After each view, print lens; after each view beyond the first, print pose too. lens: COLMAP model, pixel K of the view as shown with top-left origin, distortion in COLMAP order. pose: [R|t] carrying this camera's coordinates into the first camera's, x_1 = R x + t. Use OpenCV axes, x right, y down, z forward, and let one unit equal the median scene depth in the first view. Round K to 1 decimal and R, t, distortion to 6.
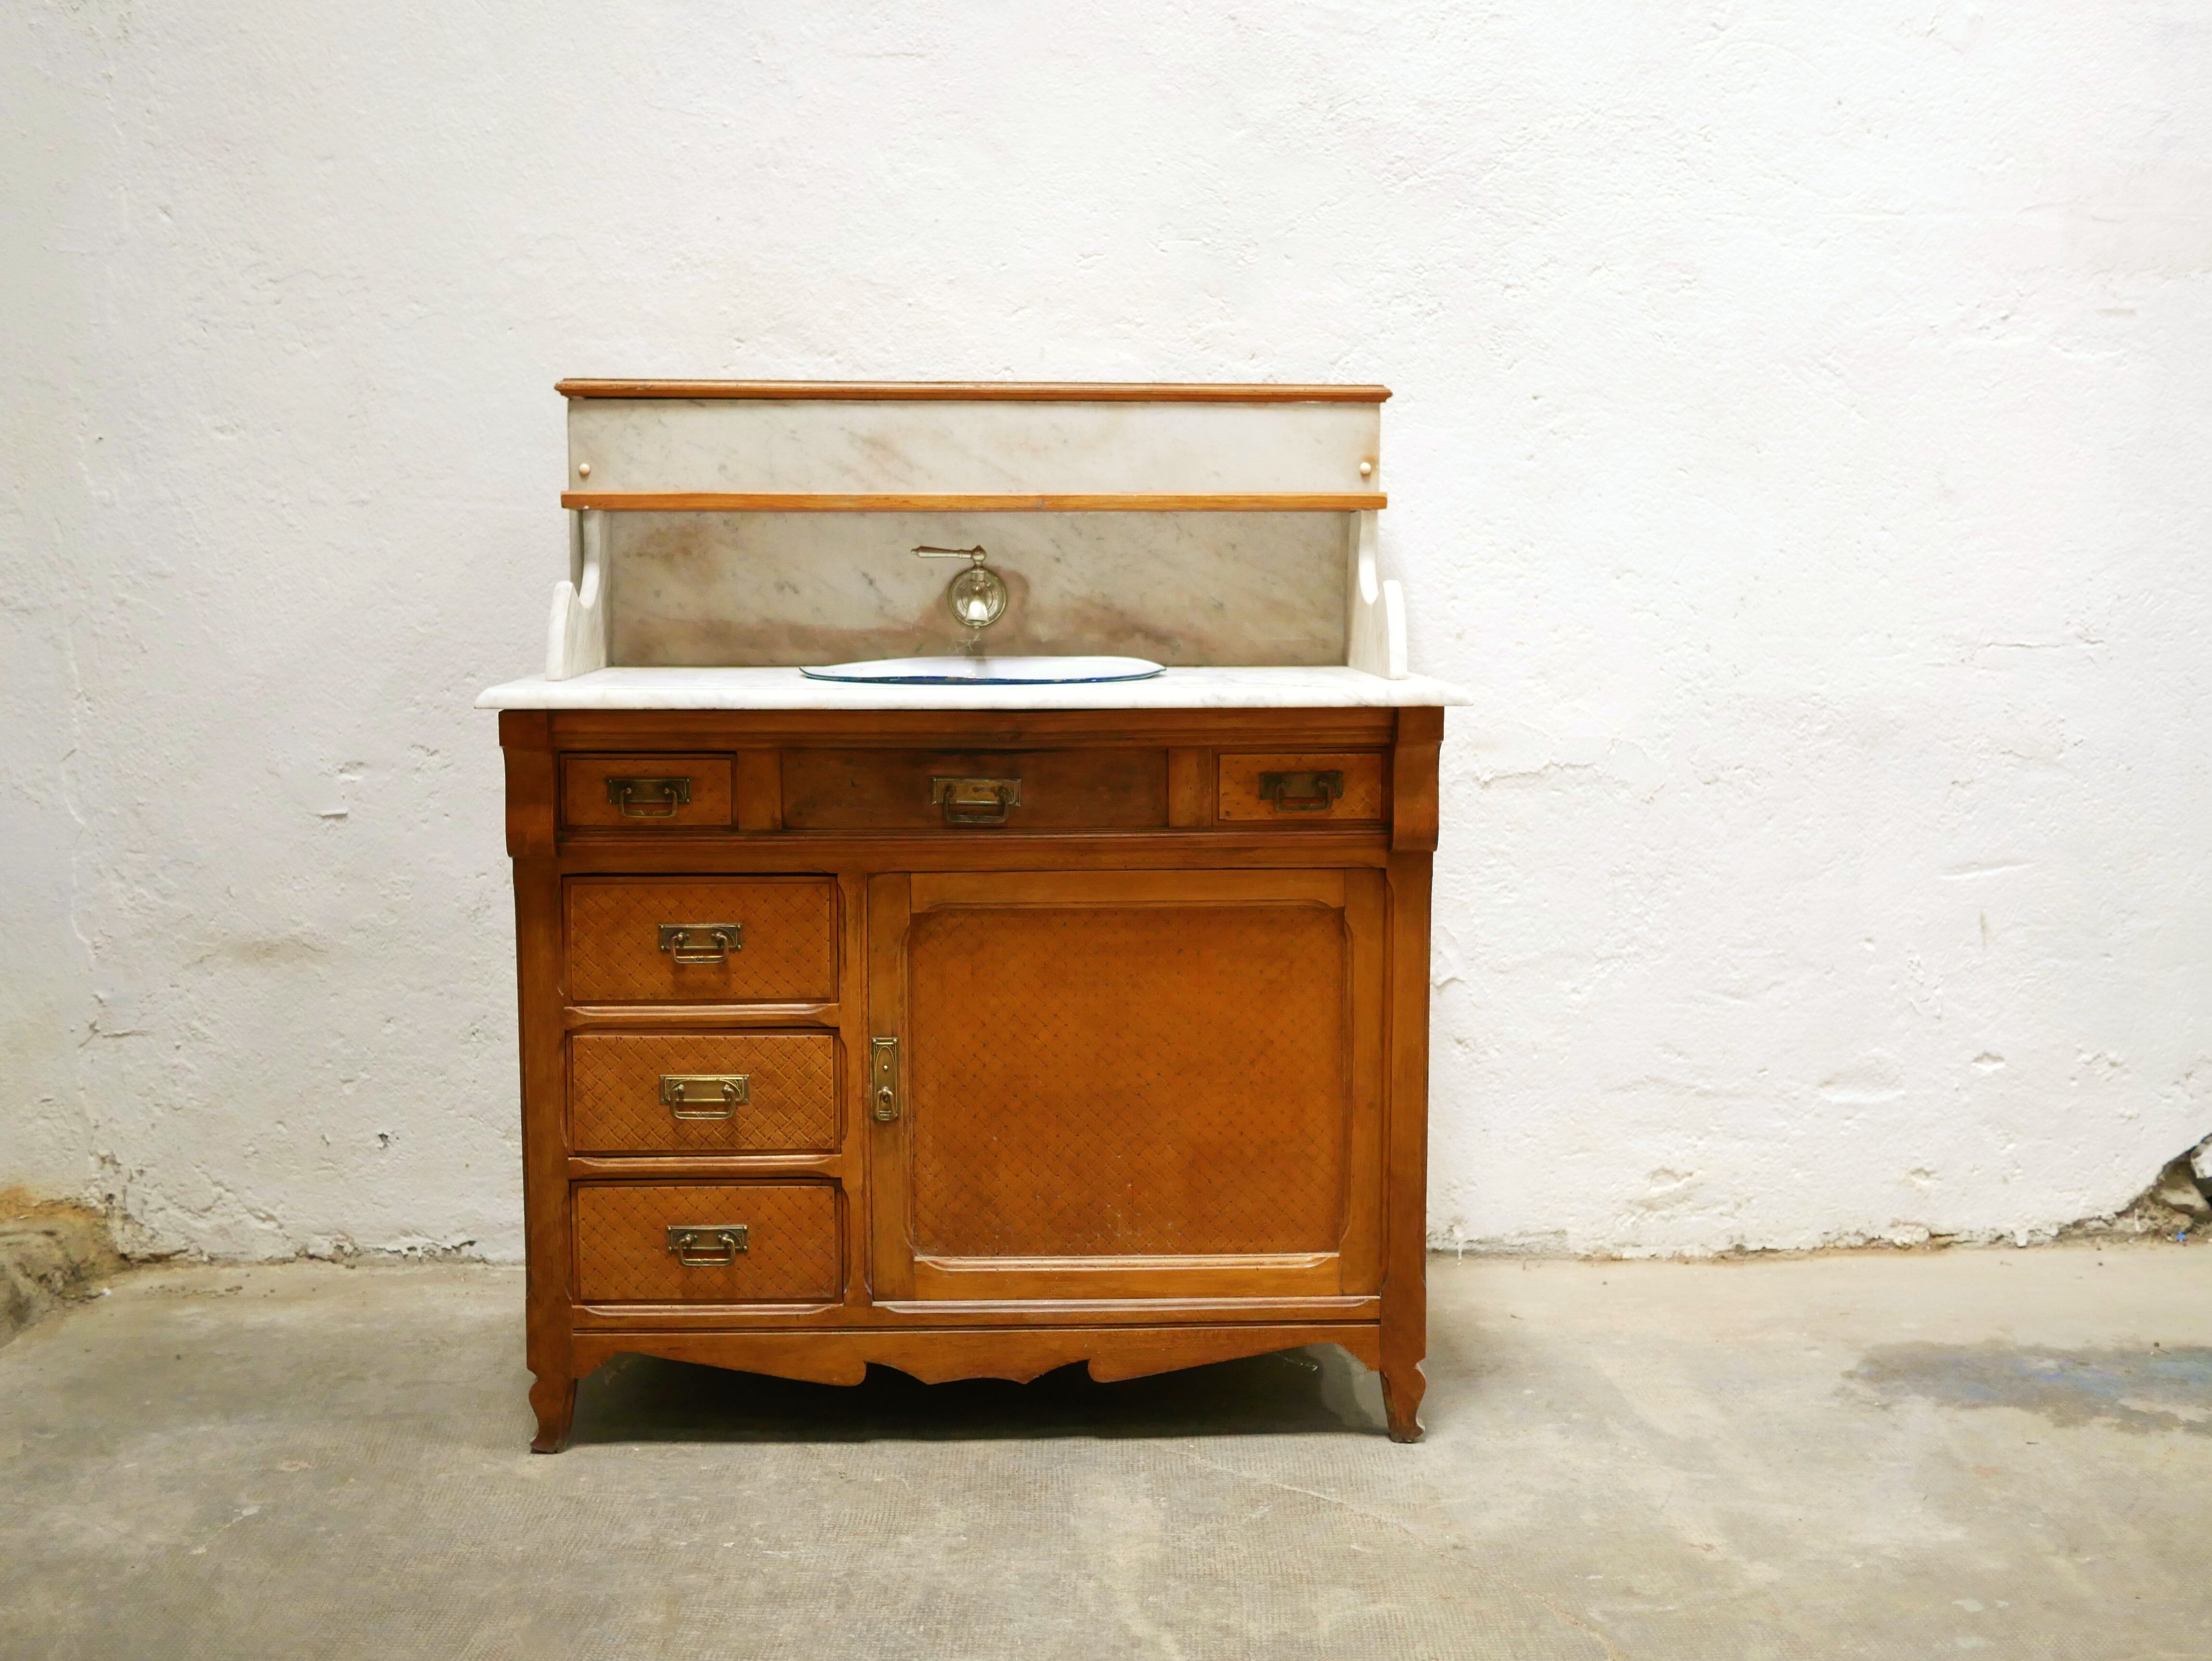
lens RADIAL K [[2502.4, 0, 1097.8], [0, 2502.4, 823.6], [0, 0, 1]] dist [-0.018276, 0.000000]
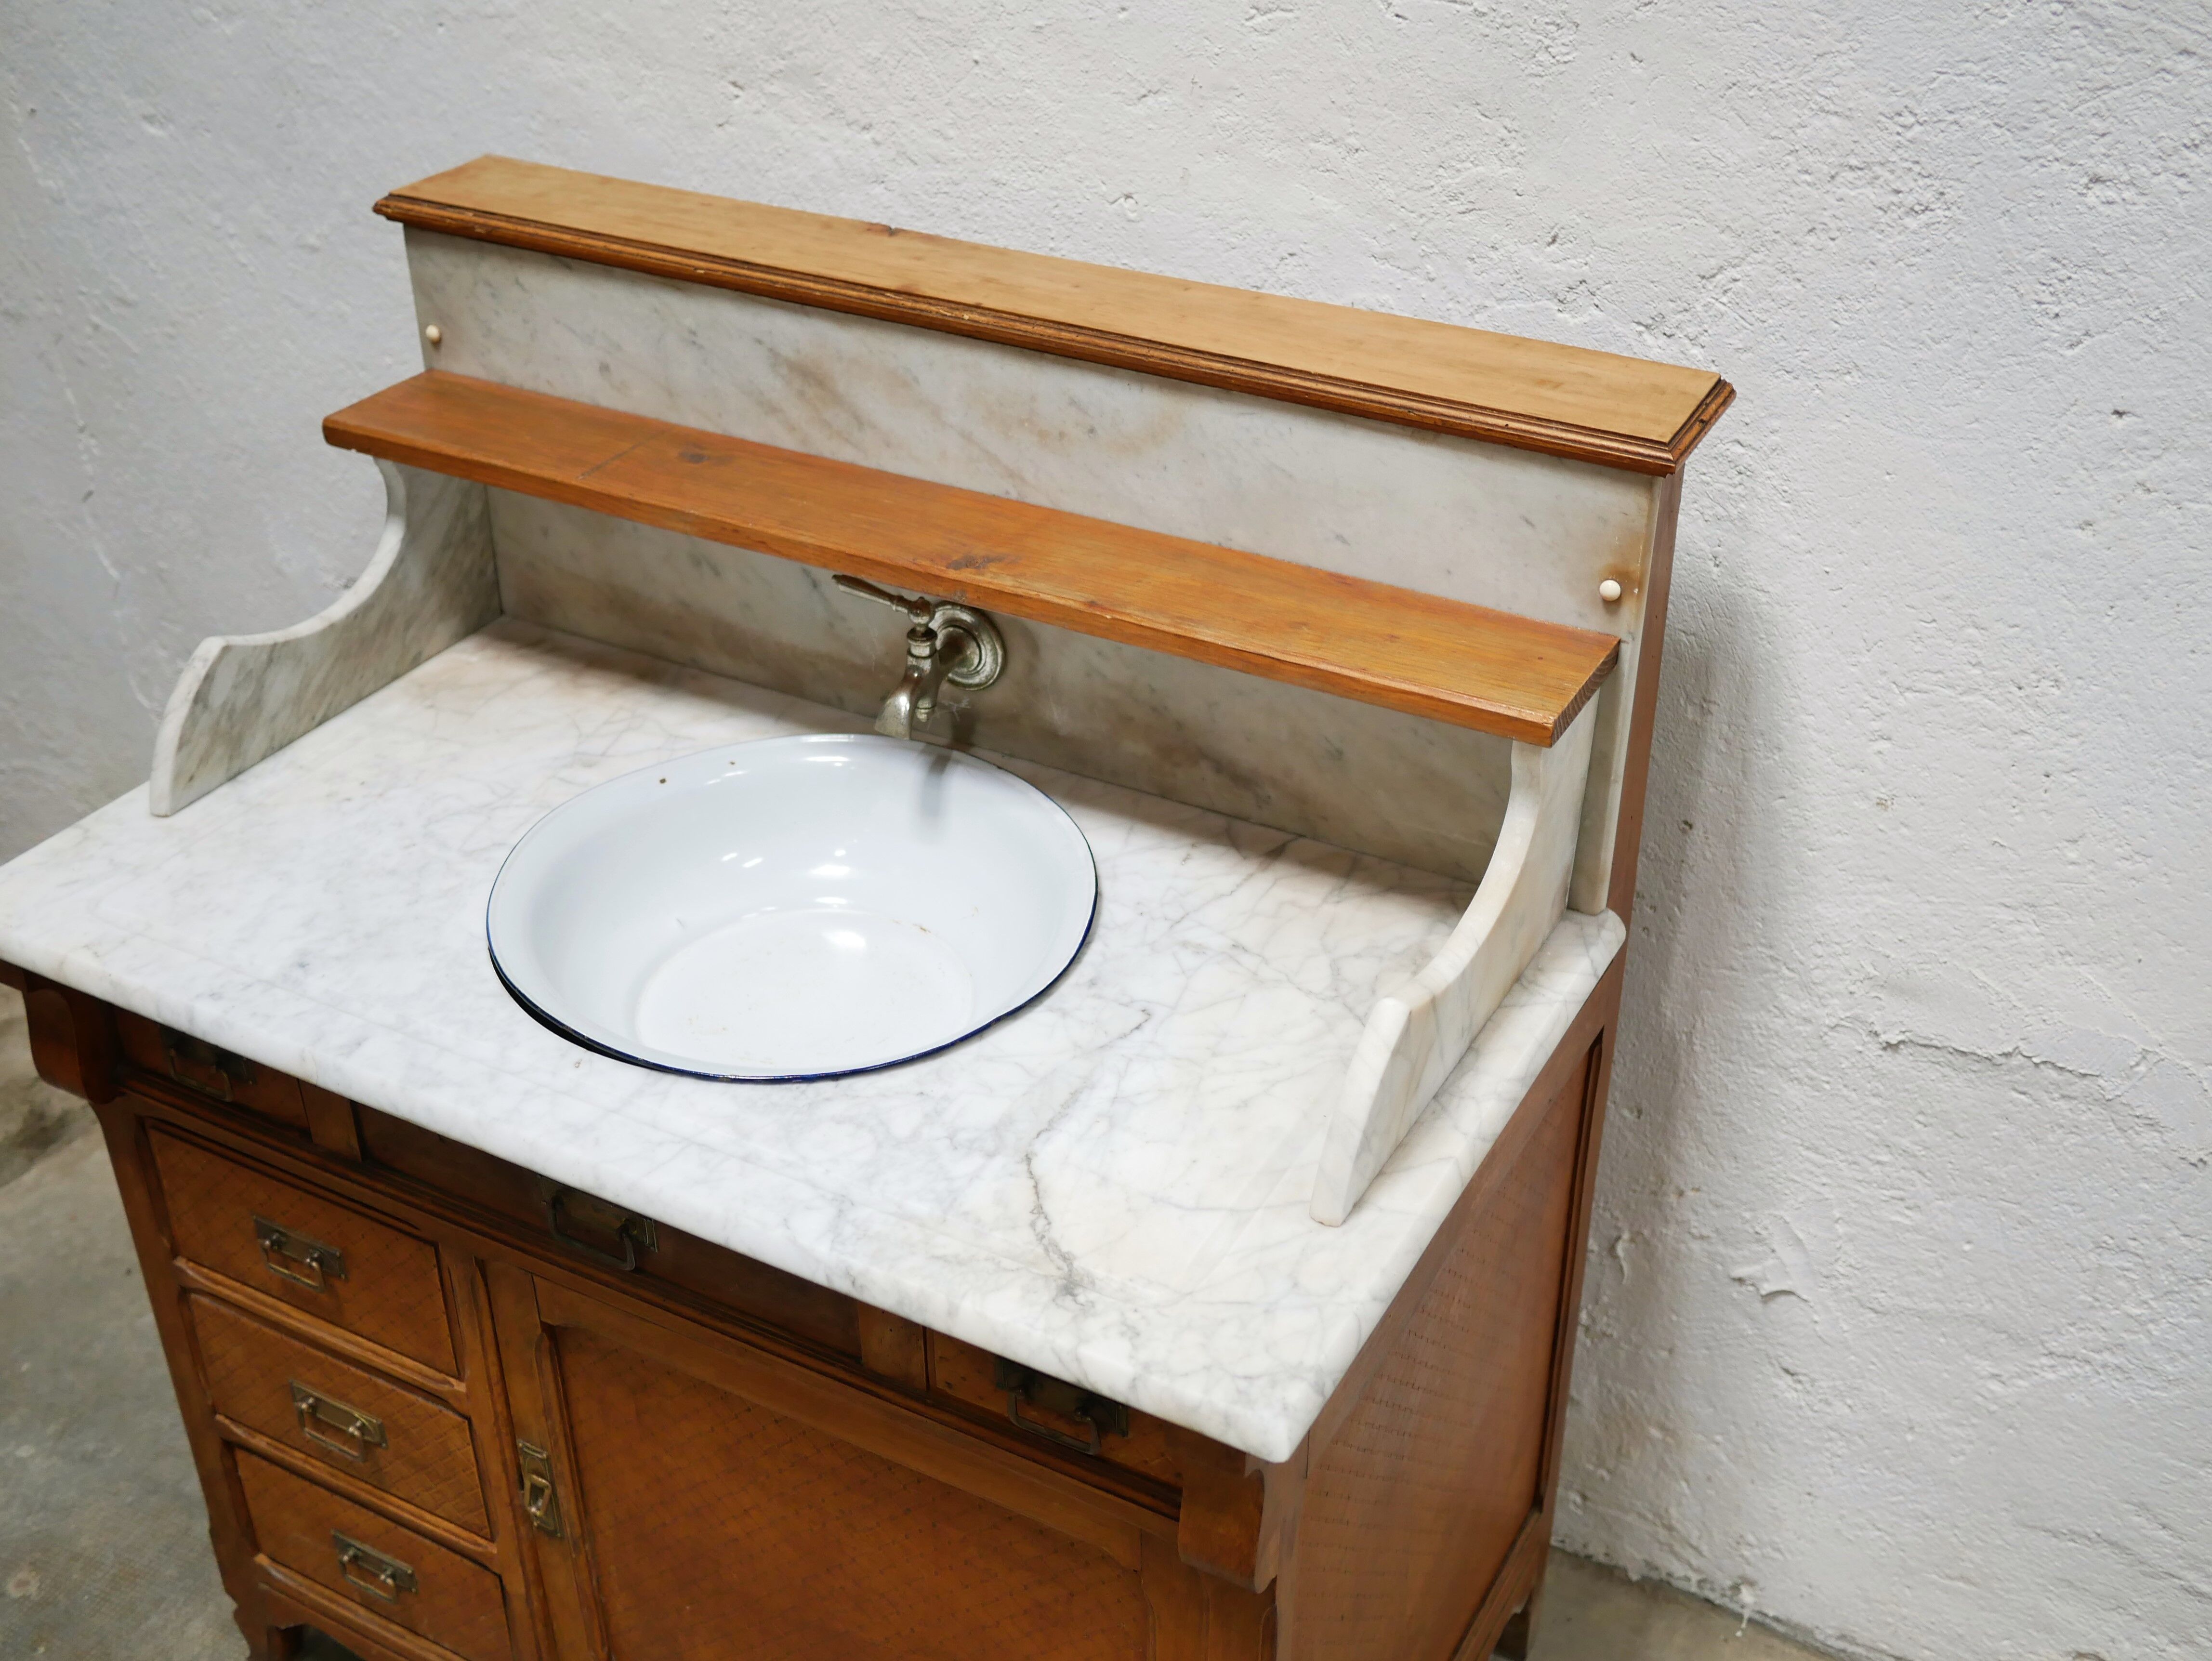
lens RADIAL K [[2502.4, 0, 1086.7], [0, 2502.4, 849.7], [0, 0, 1]] dist [-0.018276, 0.000000]
pose [[0.854967, 0.273151, -0.440930, 0.287944], [-0.054236, 0.892517, 0.447741, -0.358598], [0.515838, -0.358890, 0.777887, 0.605750]]
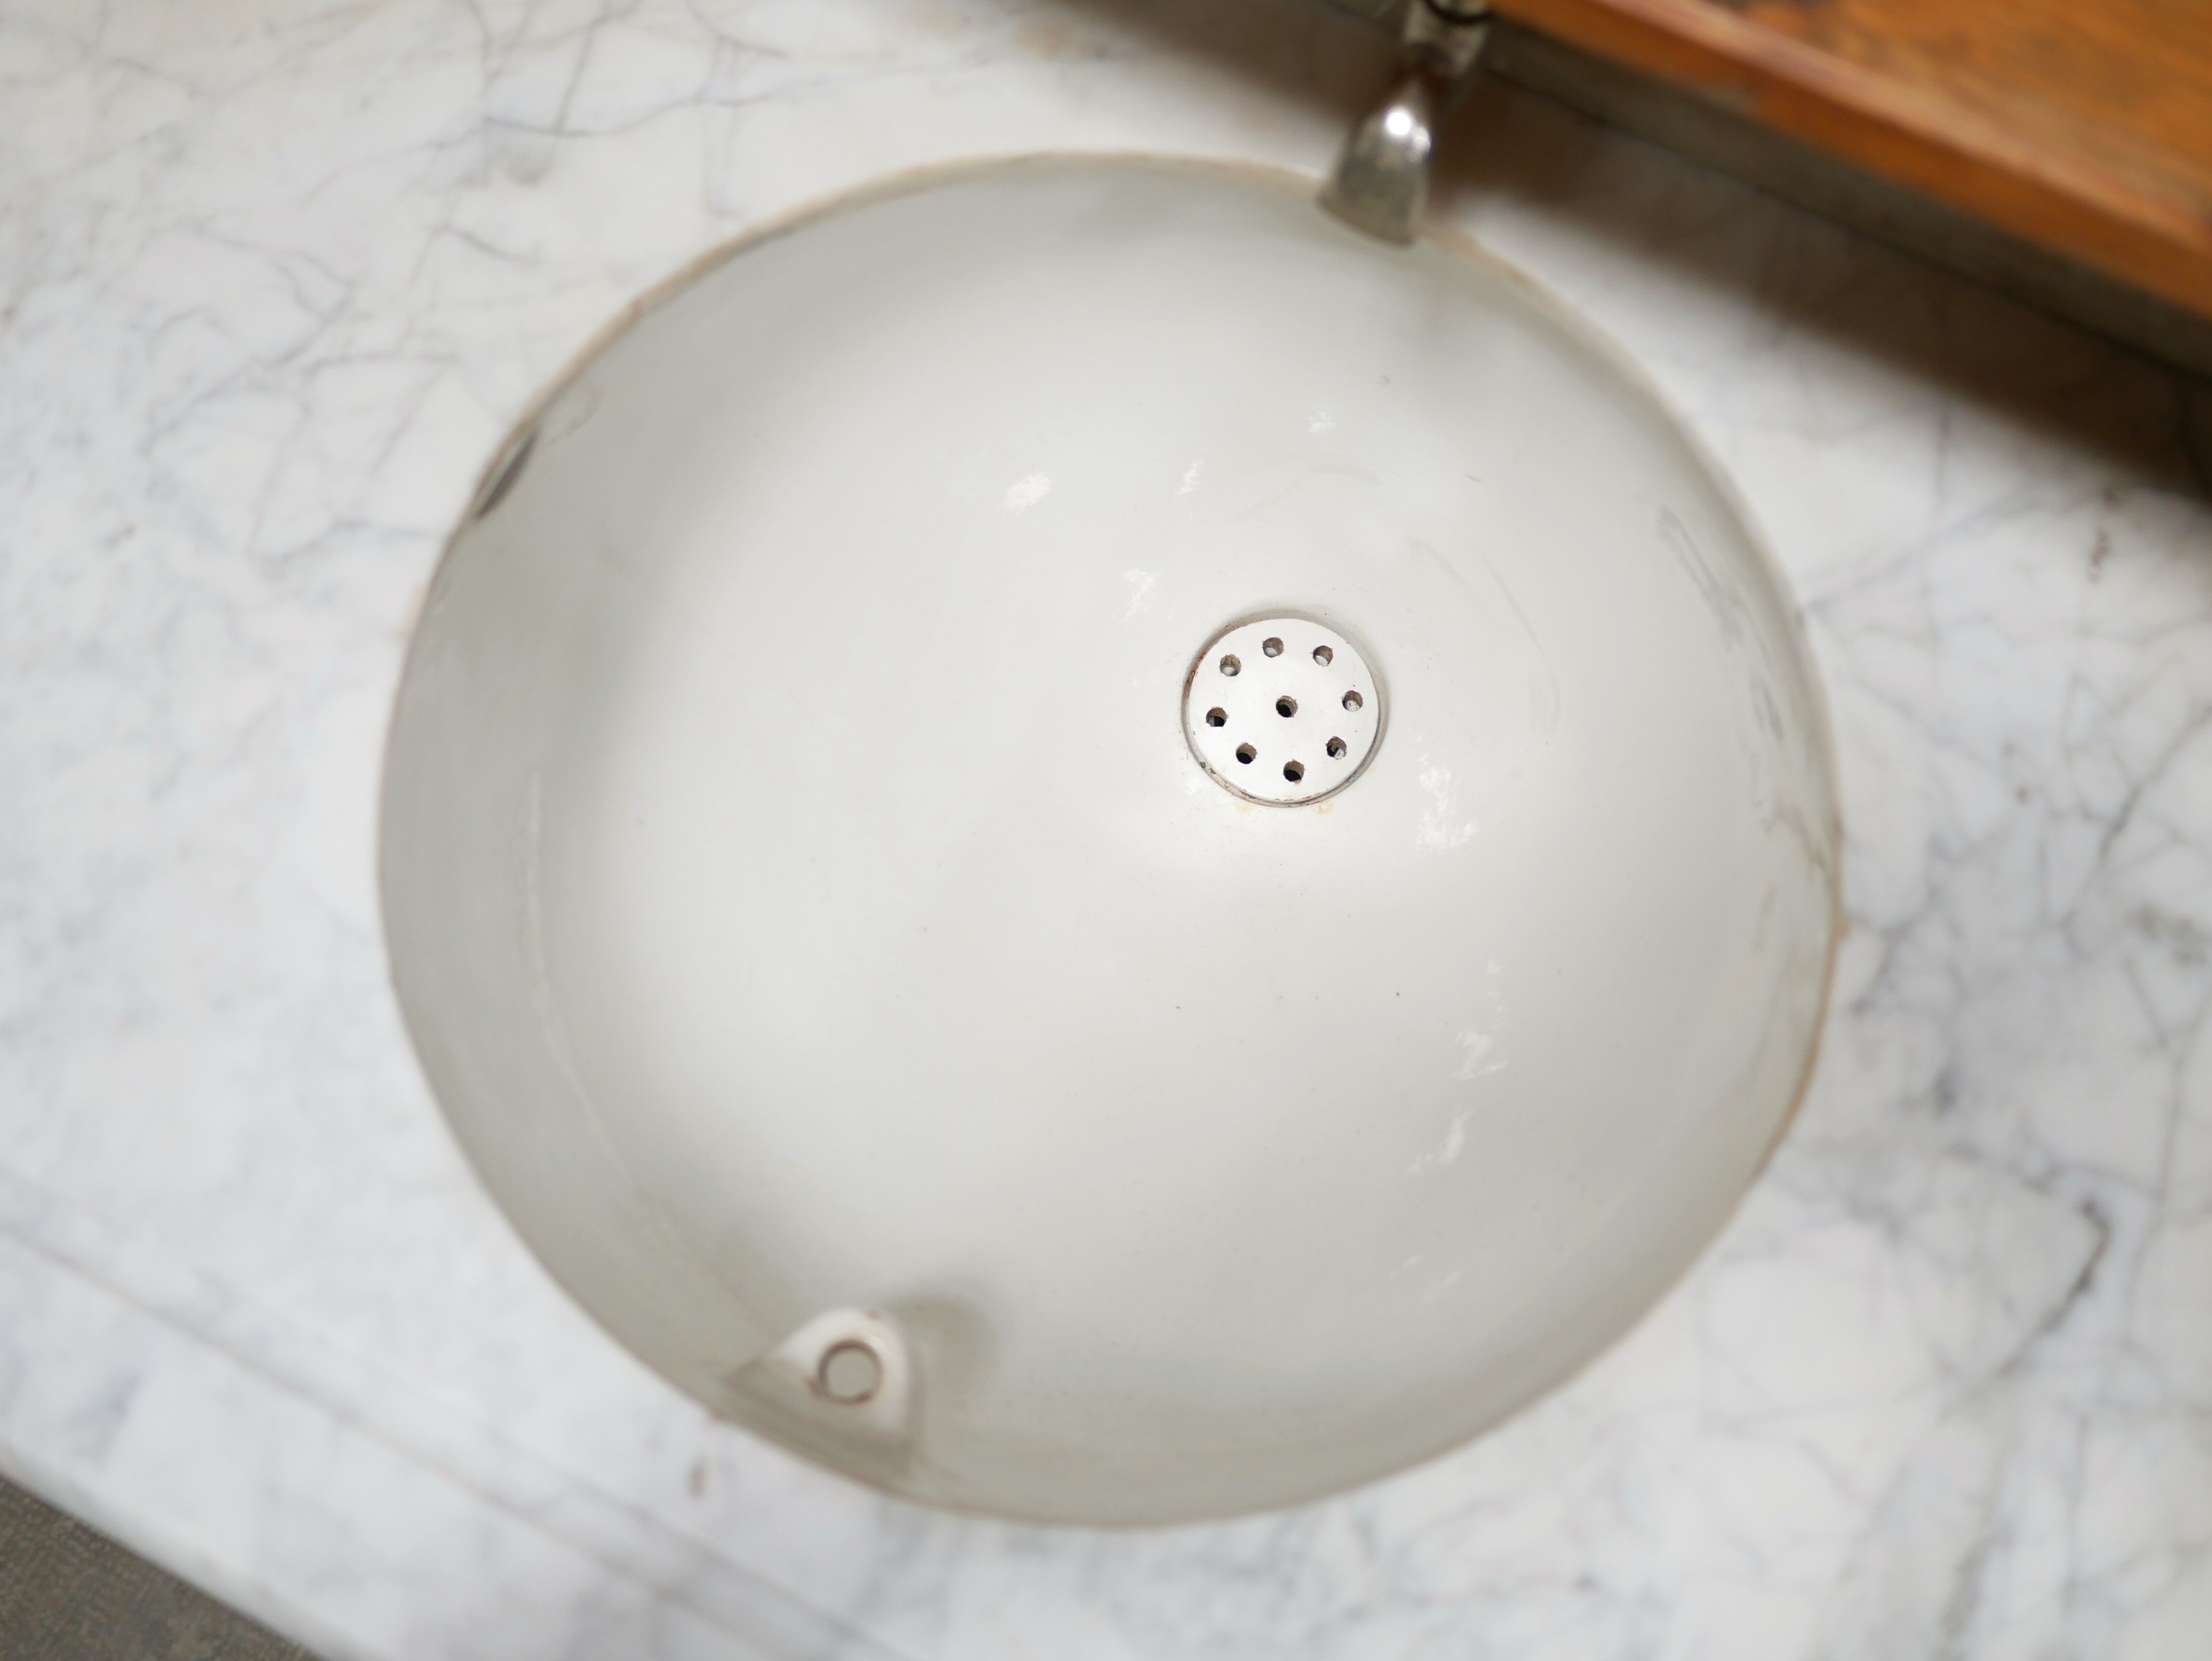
lens RADIAL K [[2502.4, 0, 1093.5], [0, 2502.4, 816.8], [0, 0, 1]] dist [-0.018276, 0.000000]
pose [[0.871351, 0.469568, -0.142317, -0.014540], [-0.073491, 0.411679, 0.908361, -0.283243], [0.485126, -0.781042, 0.393226, 0.947632]]
